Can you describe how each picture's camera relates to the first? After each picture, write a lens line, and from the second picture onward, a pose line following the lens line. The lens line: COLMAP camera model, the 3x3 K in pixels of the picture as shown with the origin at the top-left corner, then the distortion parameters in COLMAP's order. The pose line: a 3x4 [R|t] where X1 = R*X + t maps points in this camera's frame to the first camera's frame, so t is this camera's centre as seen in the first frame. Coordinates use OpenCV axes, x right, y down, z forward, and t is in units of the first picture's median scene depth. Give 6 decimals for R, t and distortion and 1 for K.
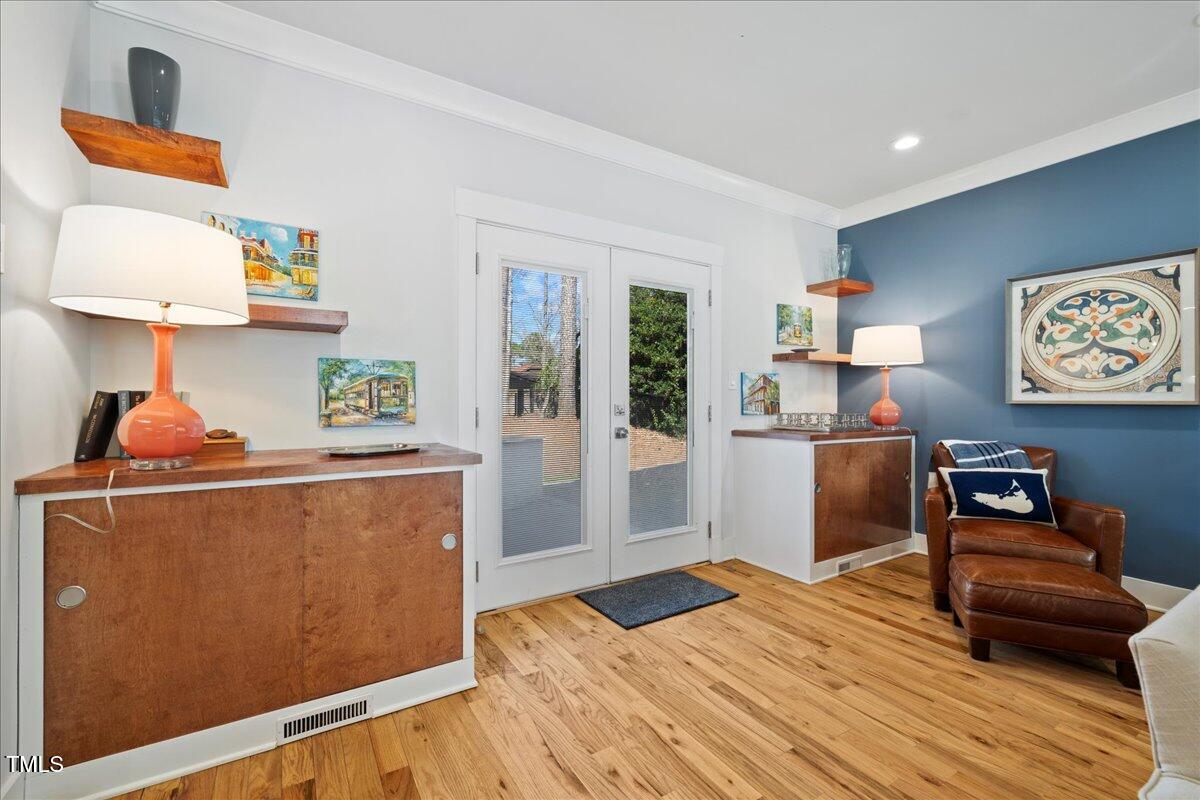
lens RADIAL K [[504.8, 0, 590.7], [0, 504.8, 397.7], [0, 0, 1]] dist [-0.003299, 0.000982]
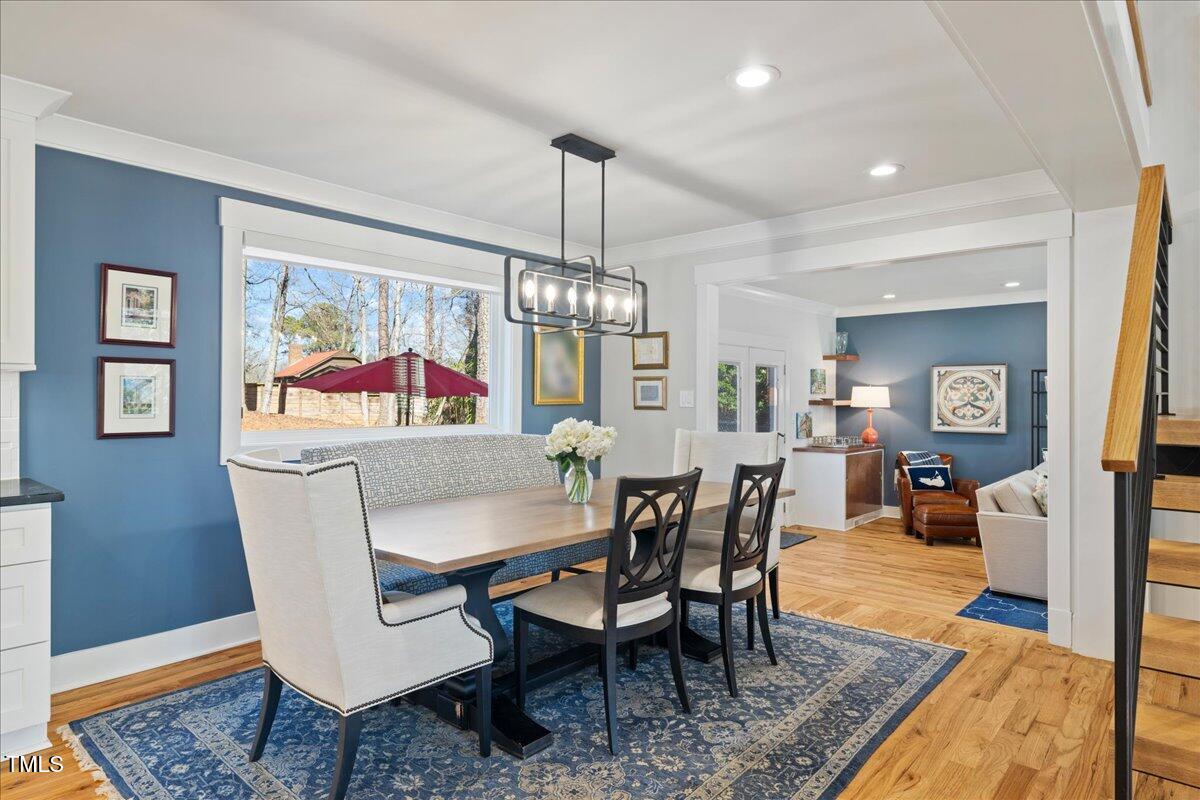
lens RADIAL K [[674.2, 0, 602.6], [0, 674.2, 398.2], [0, 0, 1]] dist [0.002112, -0.002838]
pose [[0.956974, 0.001046, 0.290171, -1.085903], [-0.001453, 0.999998, 0.001189, -0.113729], [-0.290169, -0.001559, 0.956974, -1.061518]]
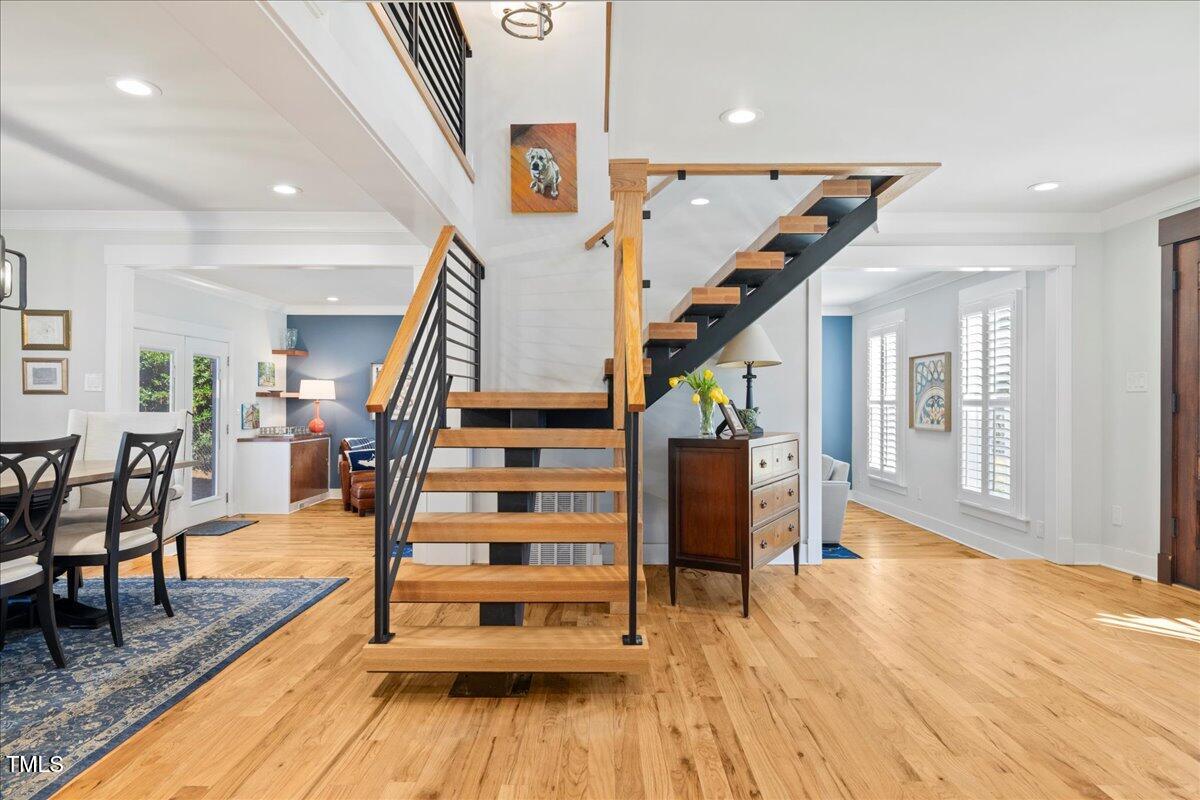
lens RADIAL K [[674.2, 0, 597.1], [0, 674.2, 397.6], [0, 0, 1]] dist [0.002112, -0.002838]
pose [[0.529107, 0.006932, 0.848527, -1.122380], [-0.002965, 0.999976, -0.006320, -0.069611], [-0.848550, 0.000828, 0.529115, -1.365448]]
